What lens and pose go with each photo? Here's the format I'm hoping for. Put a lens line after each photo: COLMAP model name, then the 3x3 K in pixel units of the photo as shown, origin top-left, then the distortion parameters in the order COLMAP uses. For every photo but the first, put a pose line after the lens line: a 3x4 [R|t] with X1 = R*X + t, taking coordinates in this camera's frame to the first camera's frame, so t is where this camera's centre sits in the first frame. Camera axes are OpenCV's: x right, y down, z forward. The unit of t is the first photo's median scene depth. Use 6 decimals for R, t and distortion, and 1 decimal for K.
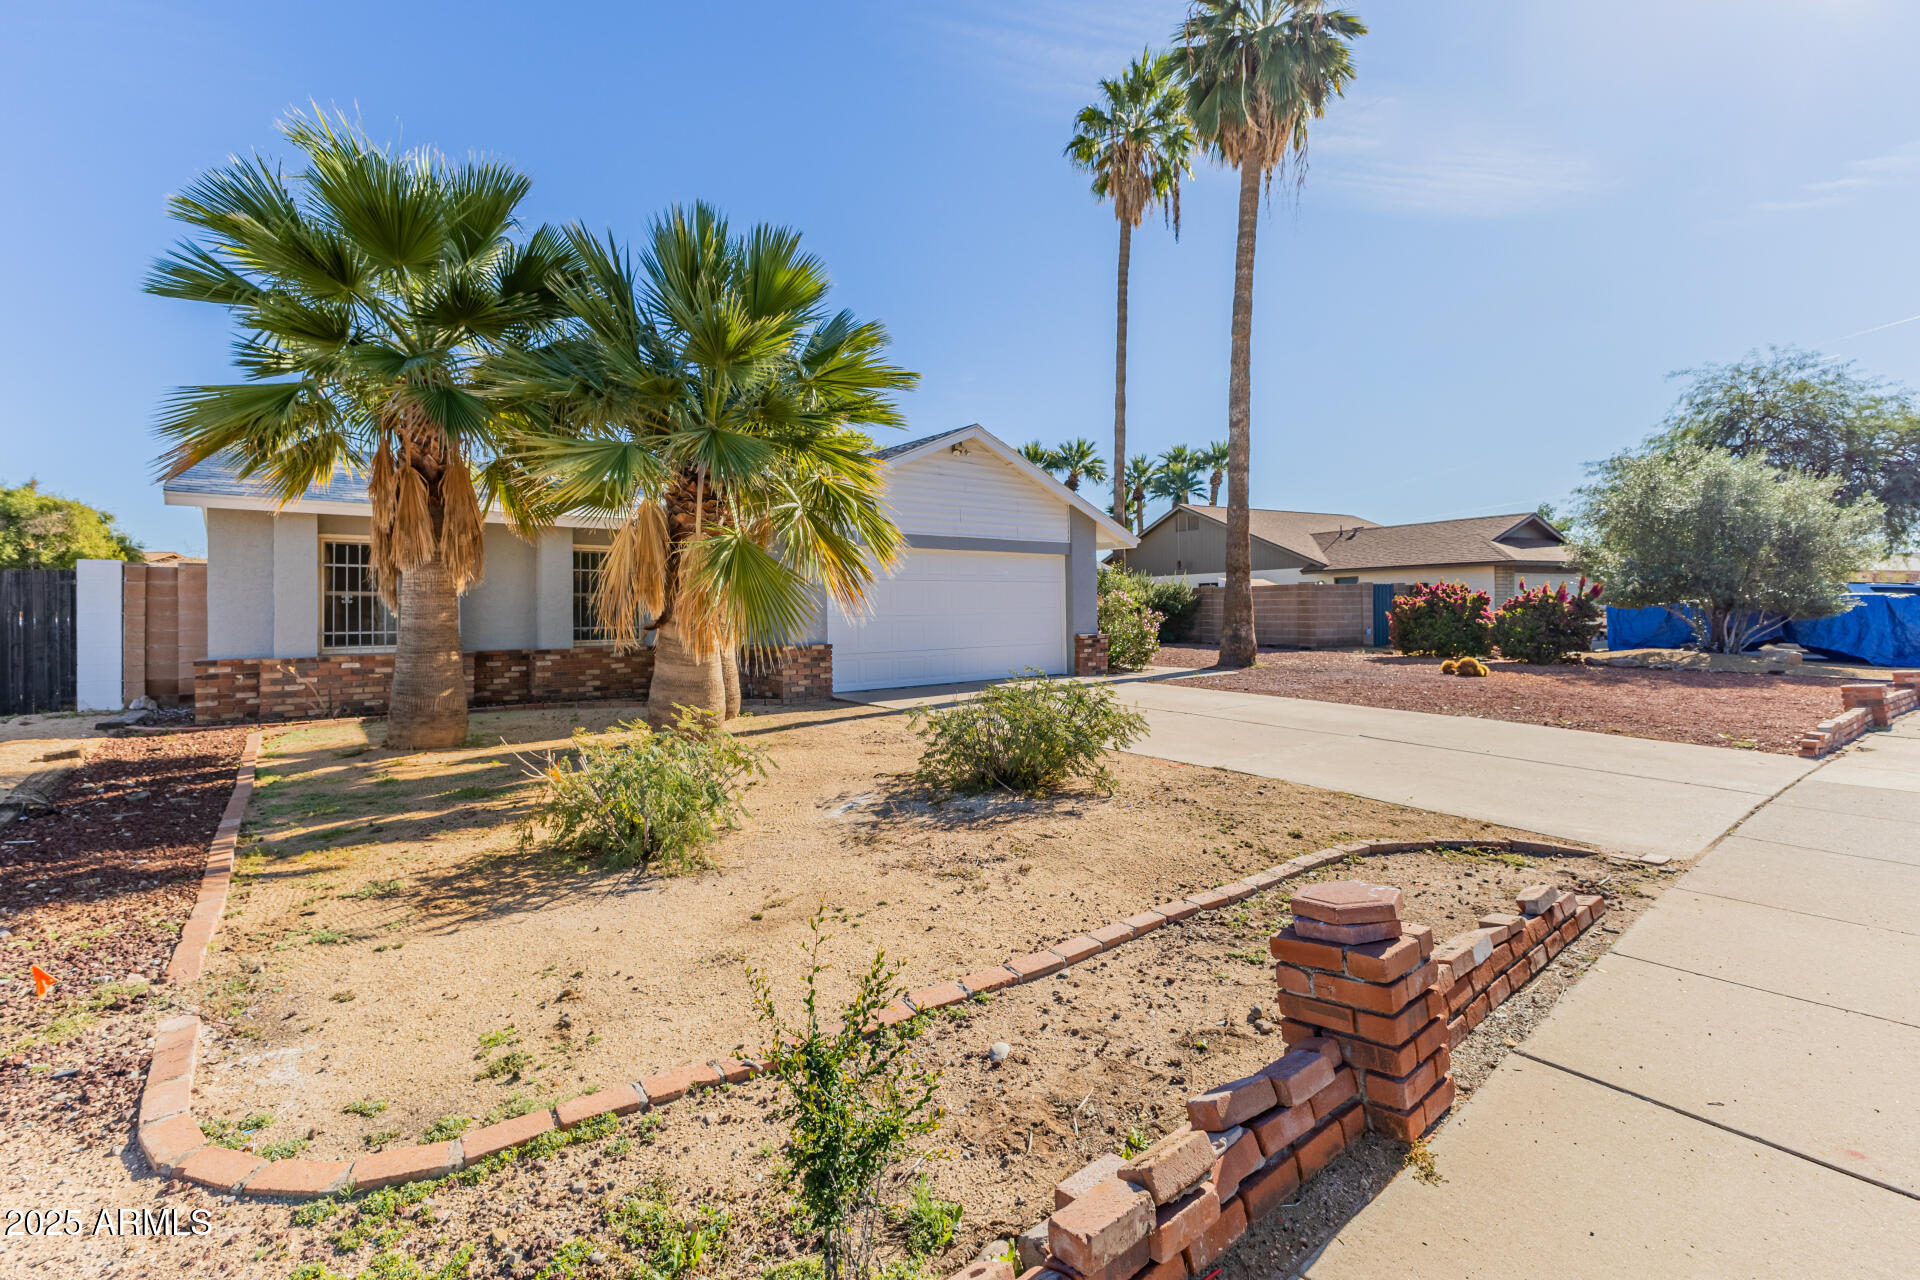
lens RADIAL K [[821.9, 0, 952.7], [0, 821.9, 622.8], [0, 0, 1]] dist [0.001264, -0.000245]
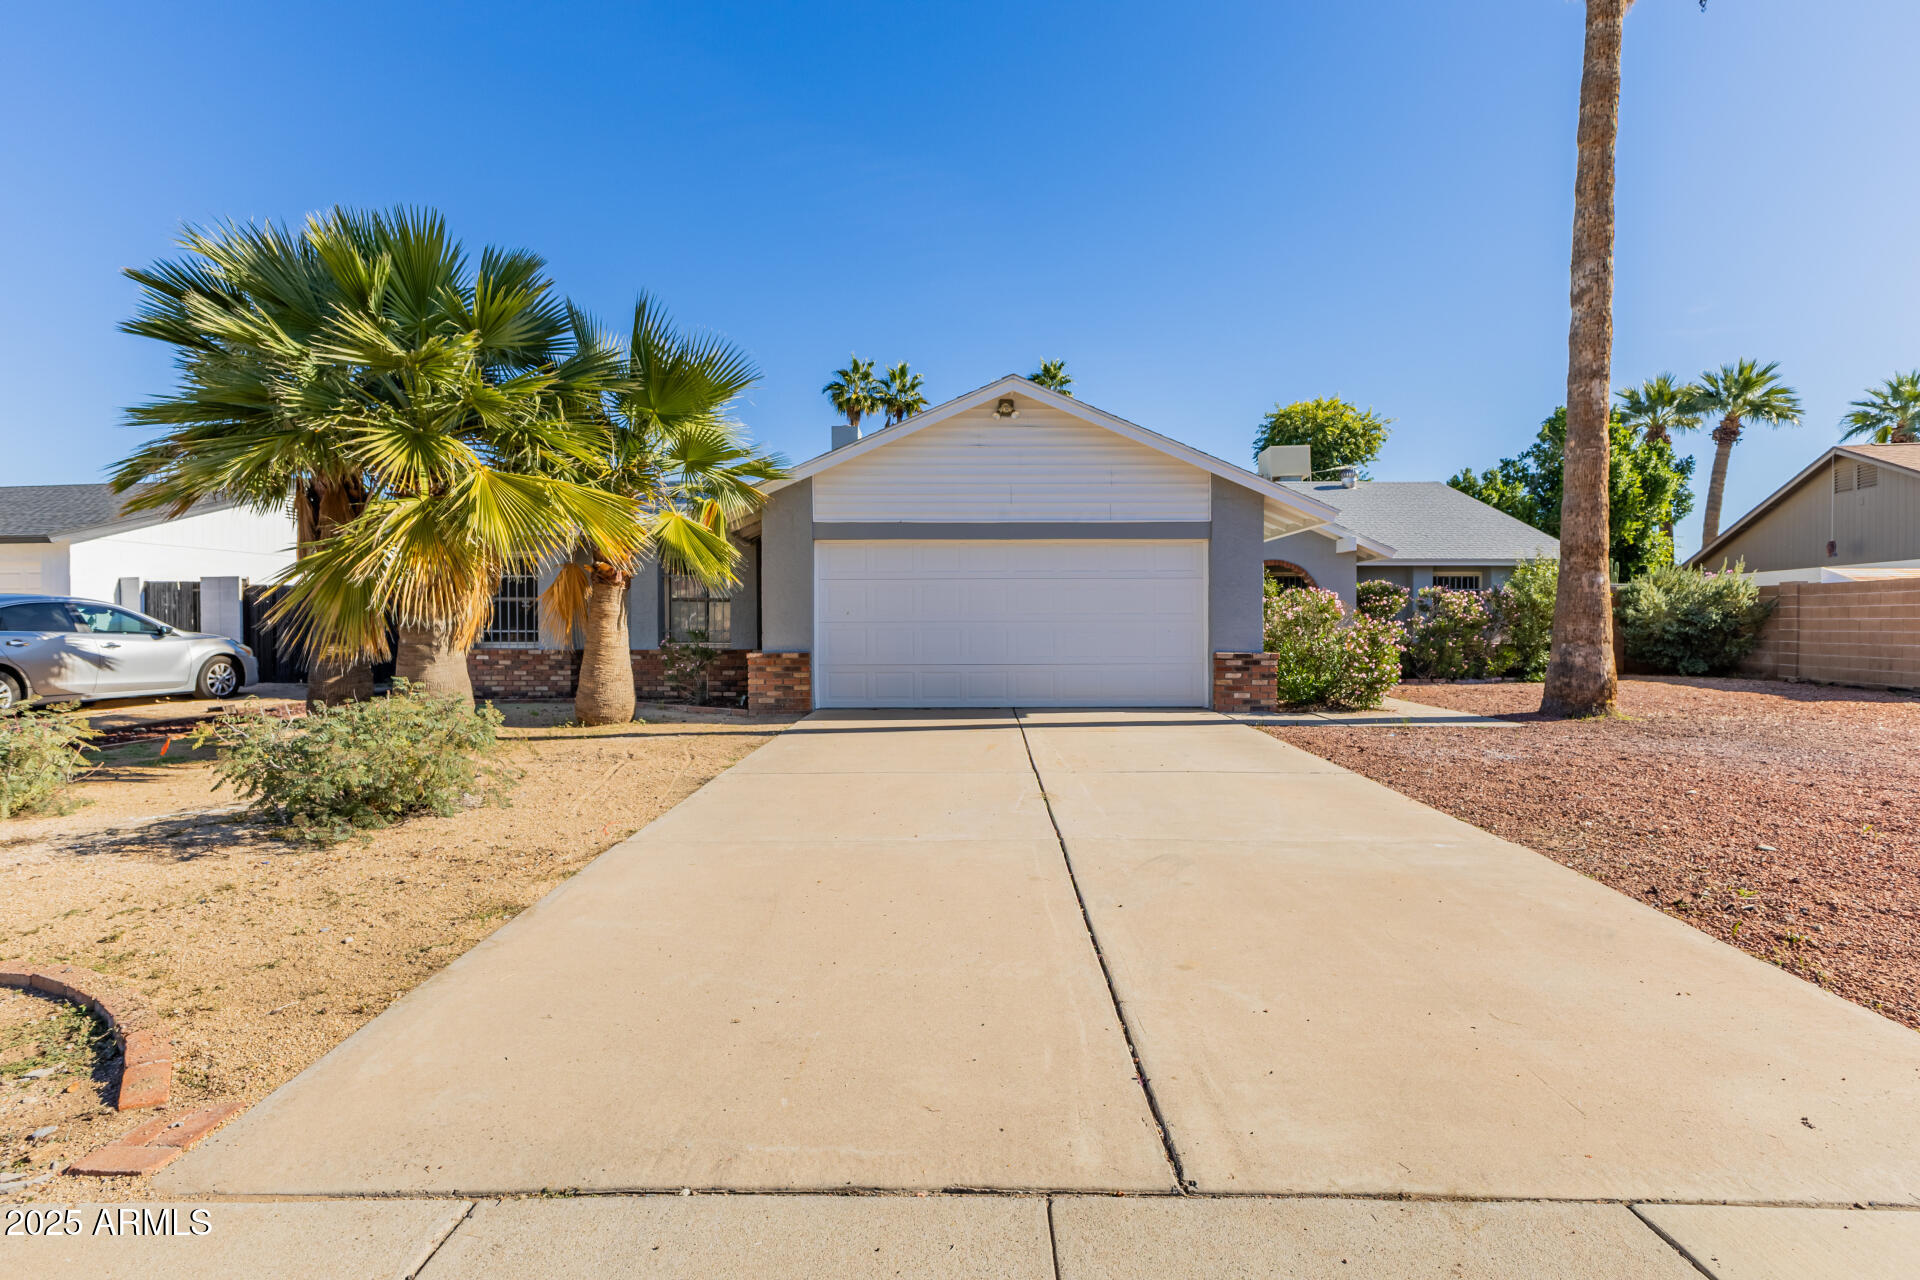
lens RADIAL K [[882.0, 0, 961.2], [0, 882.0, 639.0], [0, 0, 1]] dist [0.004330, 0.000127]
pose [[0.789139, 0.019589, -0.613902, 0.511565], [-0.016397, 0.999807, 0.010826, -0.001273], [0.613995, 0.001523, 0.789308, 0.317341]]
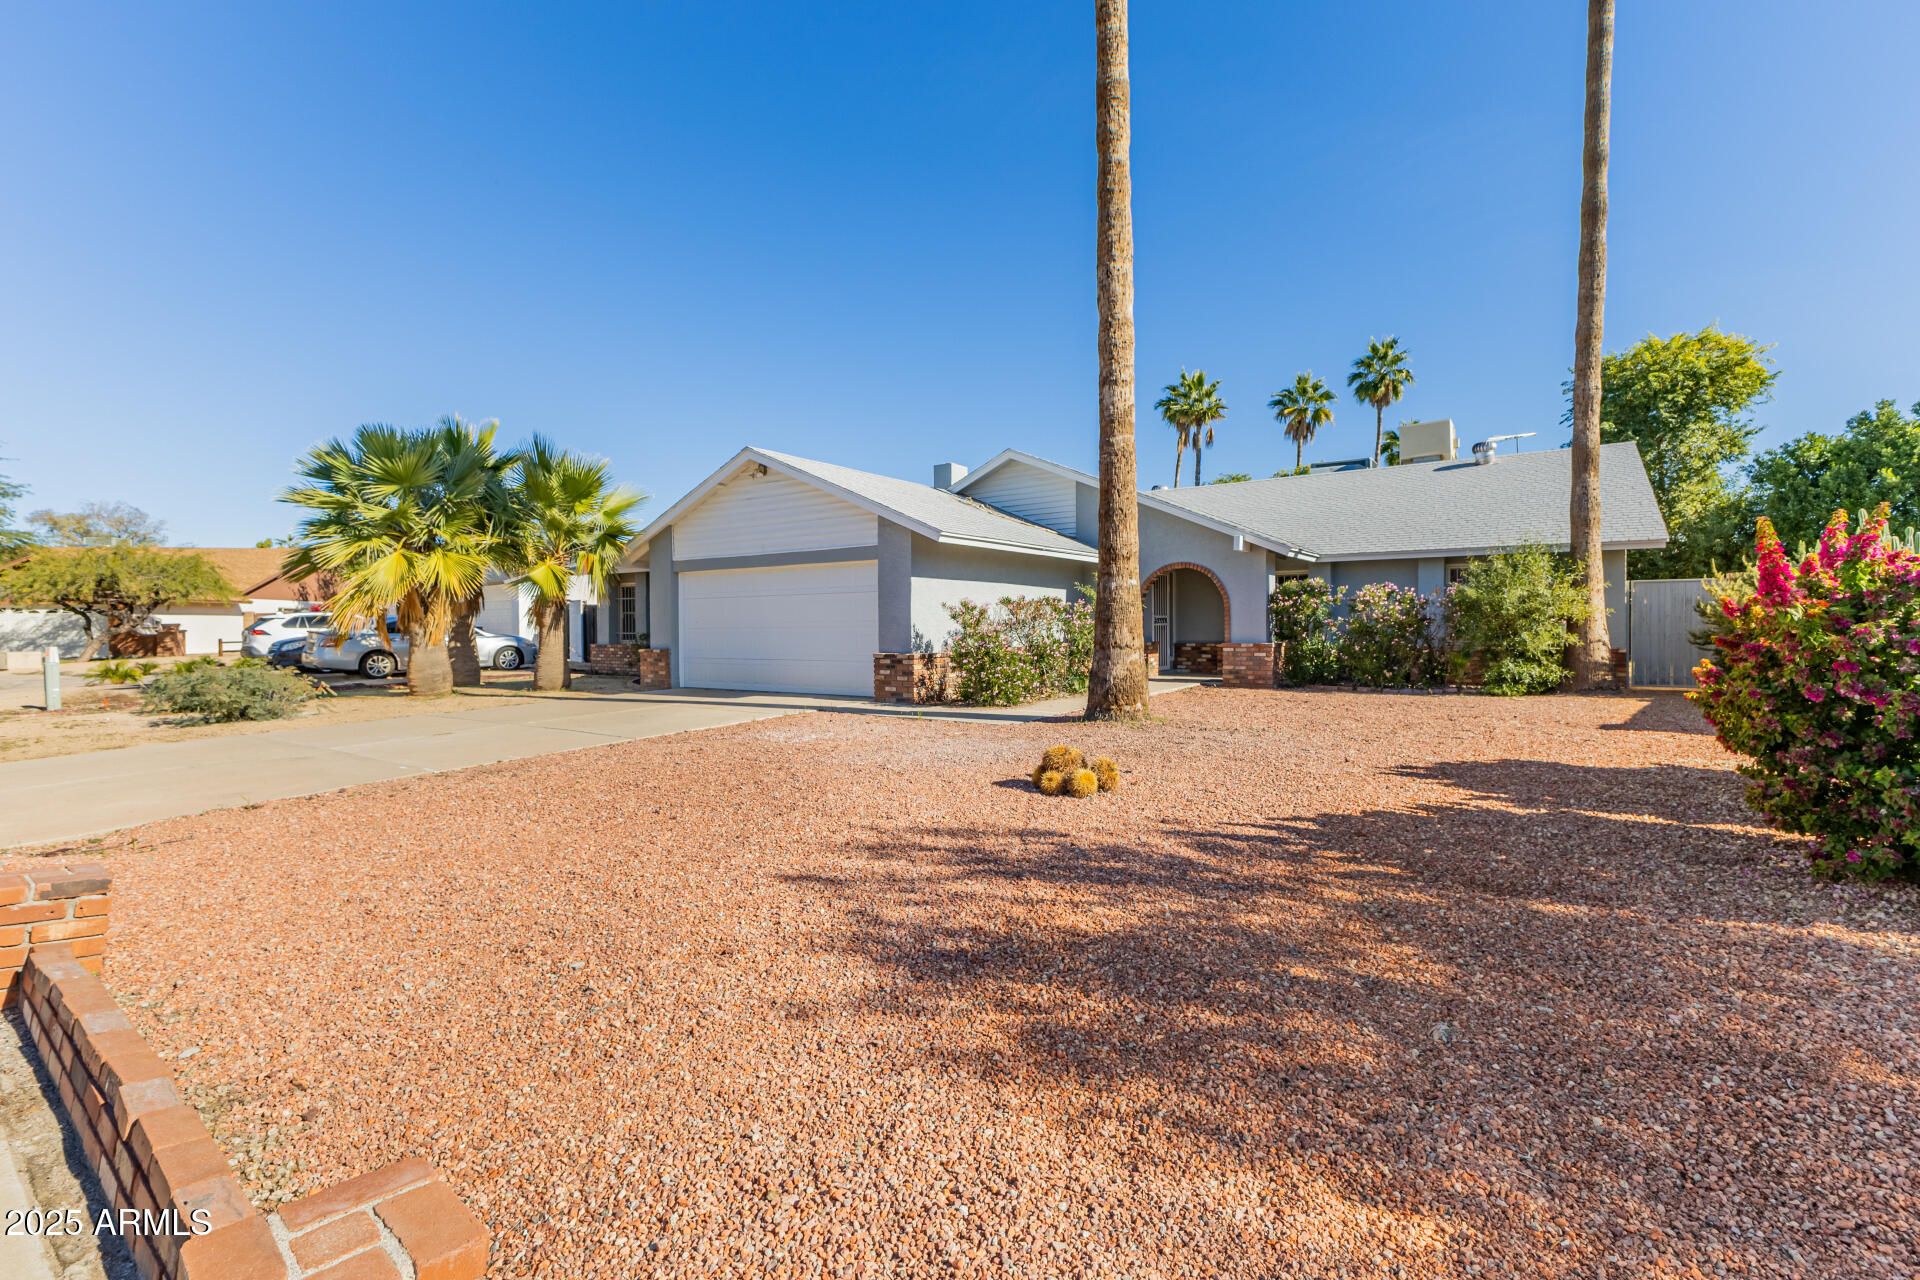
lens RADIAL K [[821.9, 0, 961.5], [0, 821.9, 638.4], [0, 0, 1]] dist [0.001264, -0.000245]
pose [[0.320505, 0.025549, -0.946902, 1.144090], [-0.009253, 0.999673, 0.023841, -0.024647], [0.947202, 0.001121, 0.320637, 0.937509]]
